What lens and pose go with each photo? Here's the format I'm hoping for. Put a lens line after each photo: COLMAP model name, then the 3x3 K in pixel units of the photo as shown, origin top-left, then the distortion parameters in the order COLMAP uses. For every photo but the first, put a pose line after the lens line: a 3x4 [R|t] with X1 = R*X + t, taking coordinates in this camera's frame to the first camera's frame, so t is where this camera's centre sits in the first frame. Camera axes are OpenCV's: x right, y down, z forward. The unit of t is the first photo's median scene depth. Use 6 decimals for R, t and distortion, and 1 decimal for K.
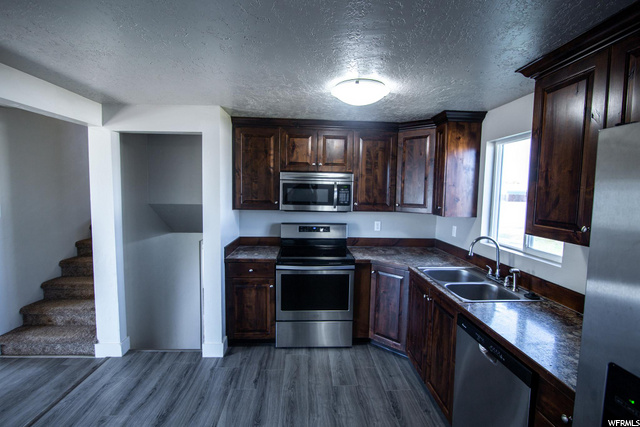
lens RADIAL K [[277.9, 0, 320.0], [0, 277.9, 213.5], [0, 0, 1]] dist [-0.014007, 0.000708]
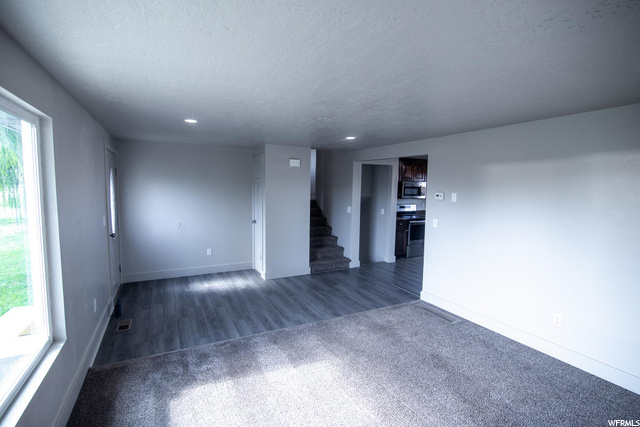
lens RADIAL K [[277.9, 0, 320.0], [0, 277.9, 213.5], [0, 0, 1]] dist [-0.014007, 0.000708]
pose [[0.896768, -0.036750, 0.440972, -1.838867], [0.029590, 0.999295, 0.023107, 0.041143], [-0.441511, -0.007673, 0.897223, -0.769445]]
